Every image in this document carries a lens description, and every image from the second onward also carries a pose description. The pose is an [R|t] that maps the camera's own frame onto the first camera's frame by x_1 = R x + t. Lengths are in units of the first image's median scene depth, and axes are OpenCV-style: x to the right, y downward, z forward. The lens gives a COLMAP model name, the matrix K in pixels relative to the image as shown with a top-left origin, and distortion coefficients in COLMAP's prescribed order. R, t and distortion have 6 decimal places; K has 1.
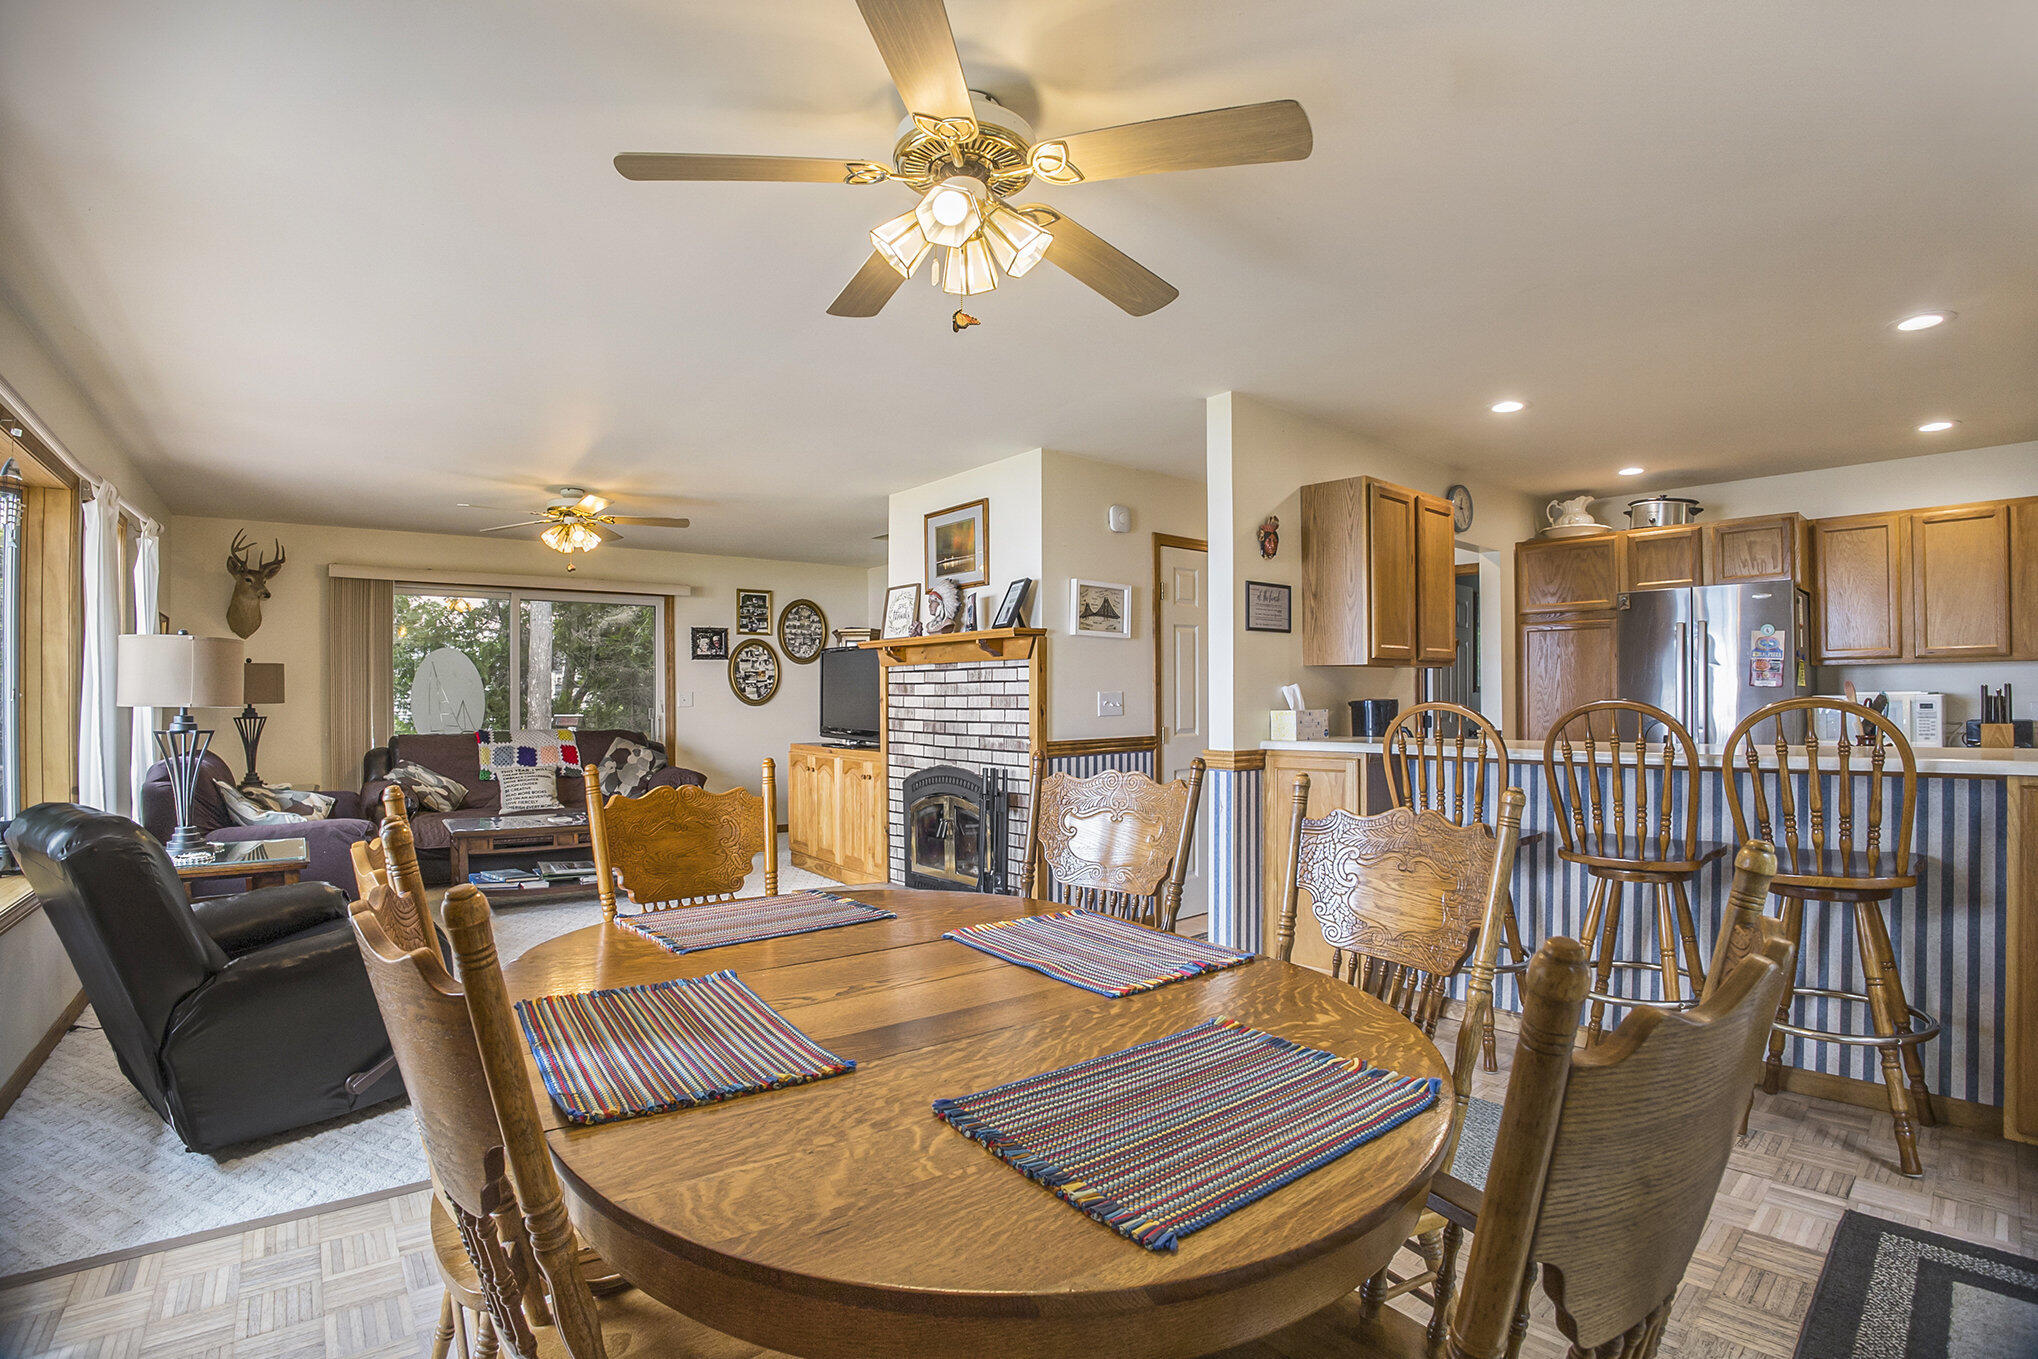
lens RADIAL K [[919.6, 0, 916.7], [0, 919.6, 693.0], [0, 0, 1]] dist [-0.108431, 0.000186]
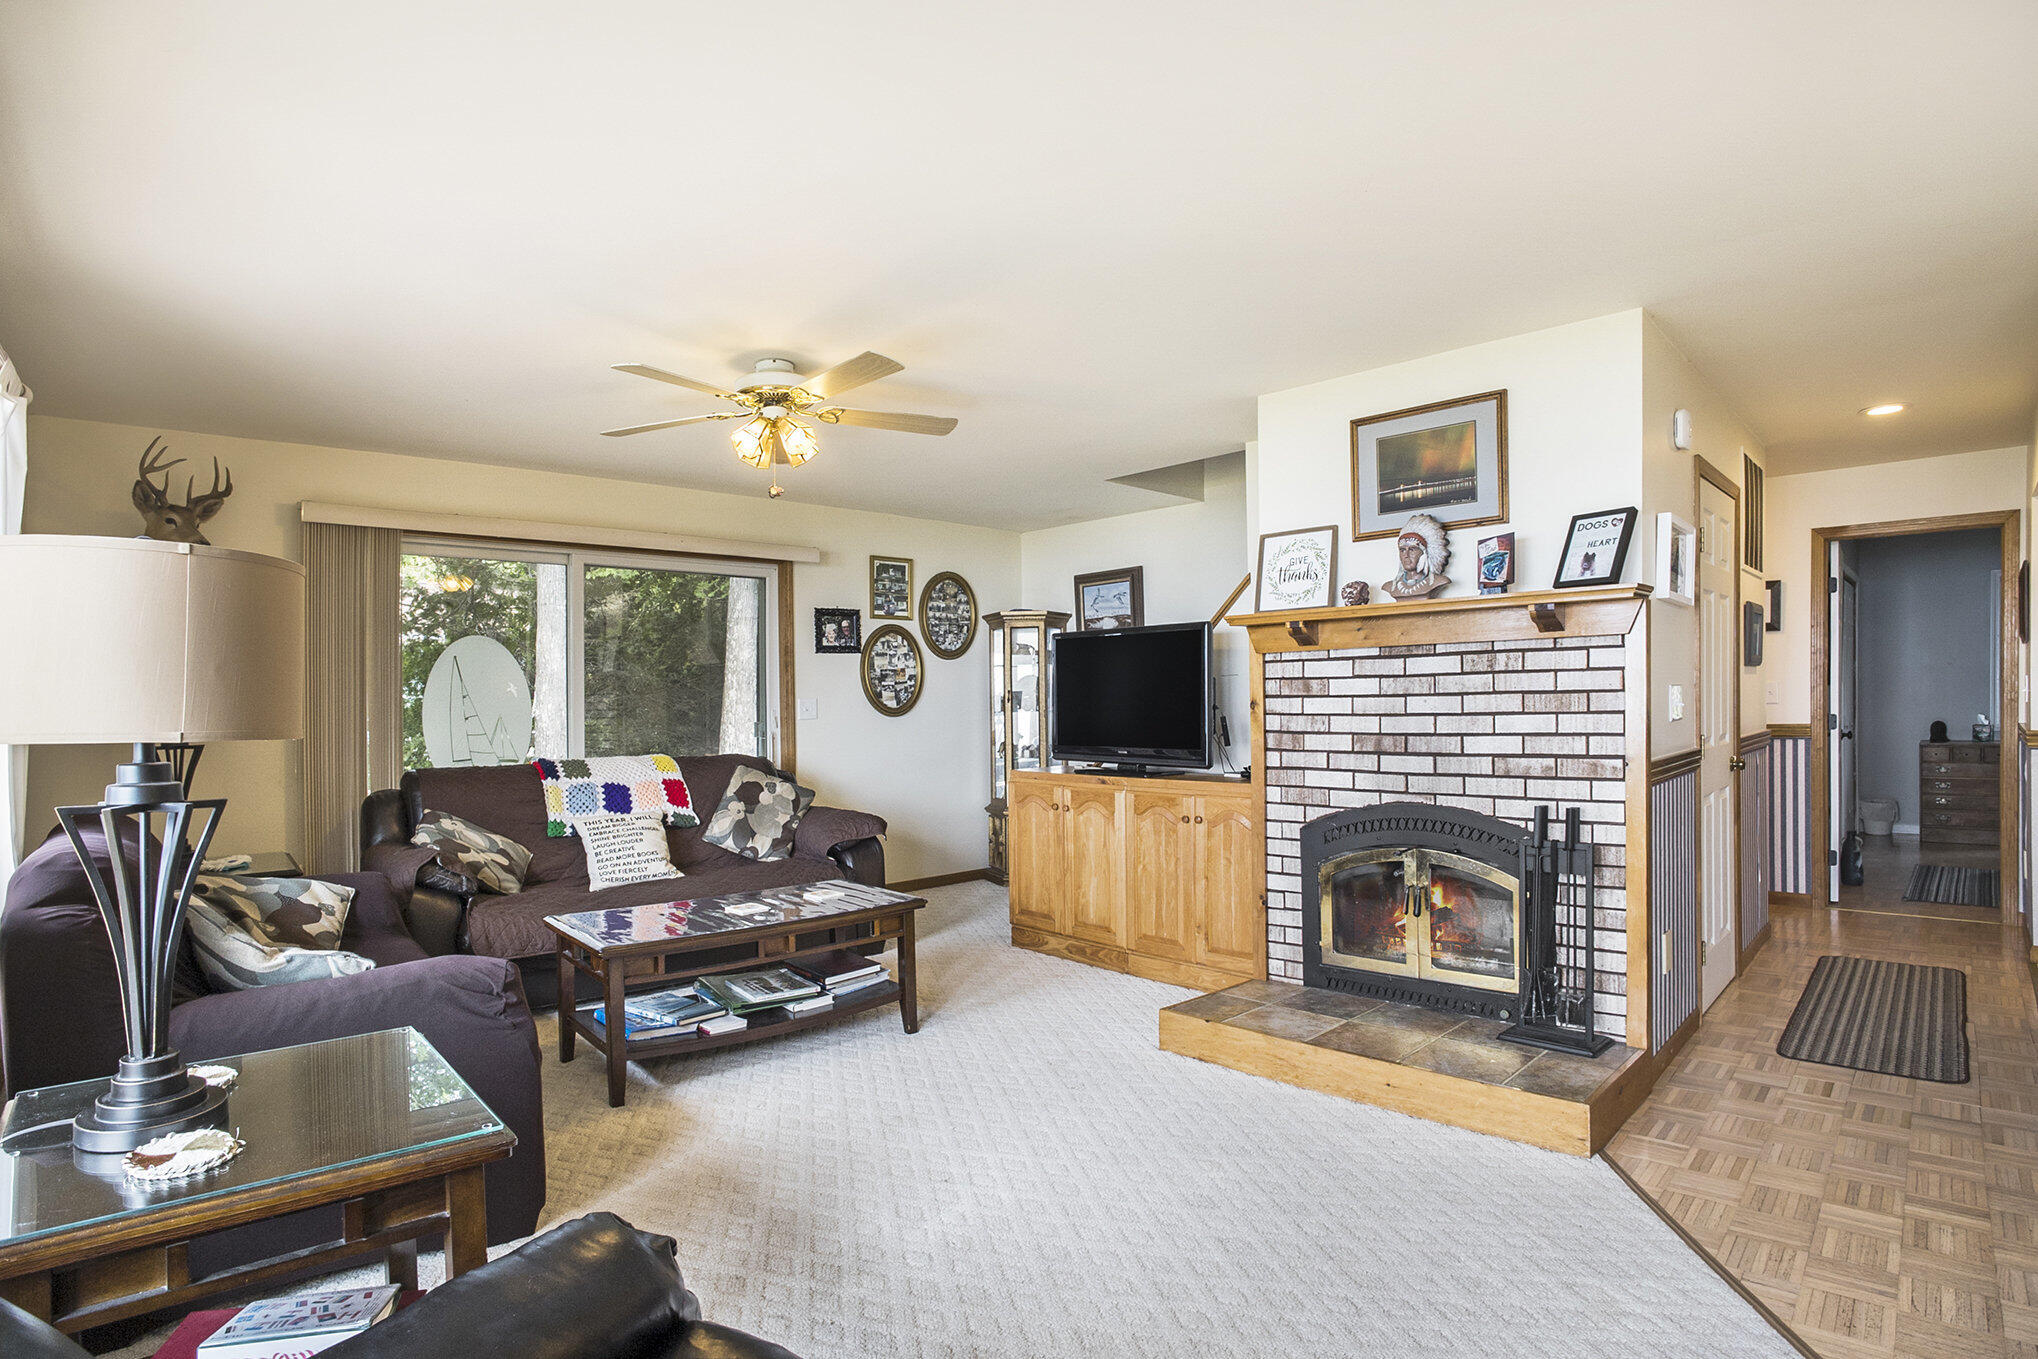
lens RADIAL K [[1007.3, 0, 1002.3], [0, 1007.3, 680.2], [0, 0, 1]] dist [-0.146226, 0.042807]
pose [[0.991392, -0.010682, 0.130494, -0.310486], [0.013140, 0.999752, -0.017986, 0.001090], [-0.130270, 0.019546, 0.991286, 0.314687]]
